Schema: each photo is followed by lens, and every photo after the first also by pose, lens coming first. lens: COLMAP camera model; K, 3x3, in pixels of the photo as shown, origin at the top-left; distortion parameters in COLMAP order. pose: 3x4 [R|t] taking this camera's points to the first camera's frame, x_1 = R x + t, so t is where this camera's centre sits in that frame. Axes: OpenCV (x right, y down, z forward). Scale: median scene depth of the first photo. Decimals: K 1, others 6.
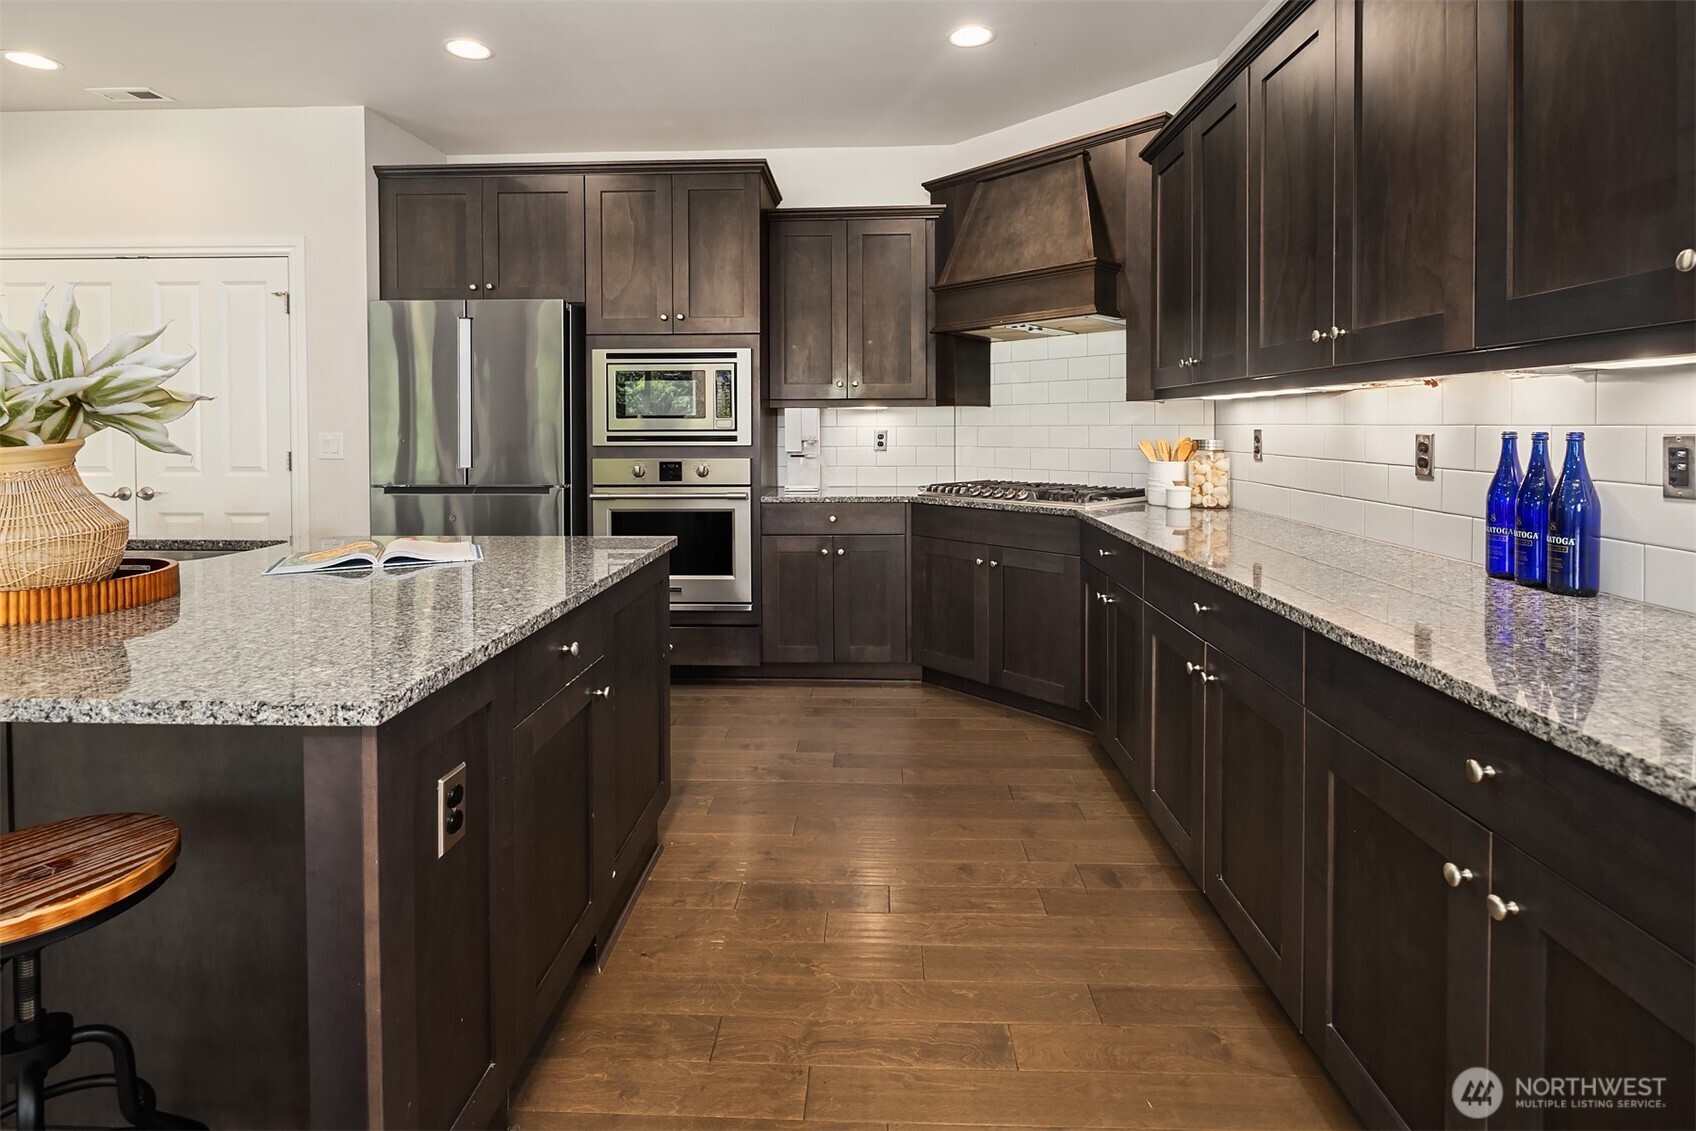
lens RADIAL K [[820.9, 0, 844.6], [0, 820.9, 441.4], [0, 0, 1]] dist [0.001180, 0.000255]
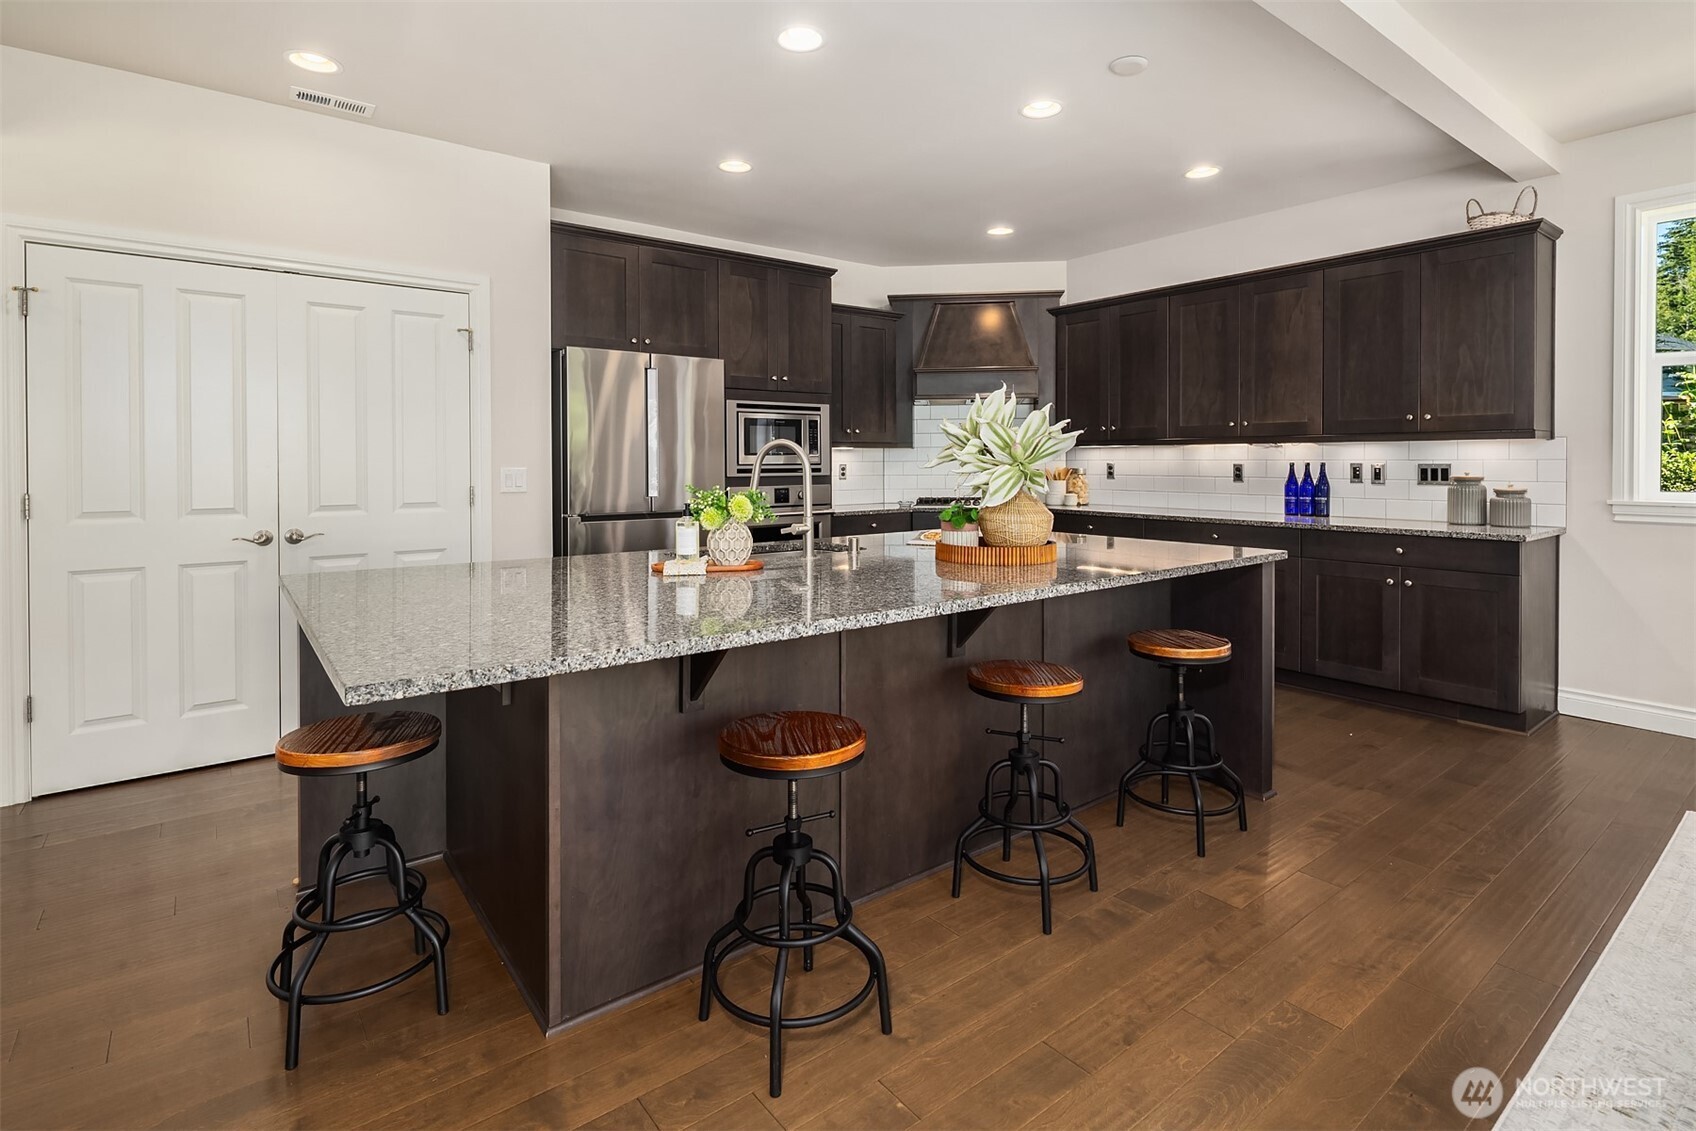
lens RADIAL K [[828.2, 0, 842.1], [0, 828.2, 468.6], [0, 0, 1]] dist [0.000680, 0.000098]
pose [[0.761773, -0.005658, 0.647819, -0.993821], [0.013255, 0.999889, -0.006853, 0.003677], [-0.647708, 0.013808, 0.761764, -0.072367]]
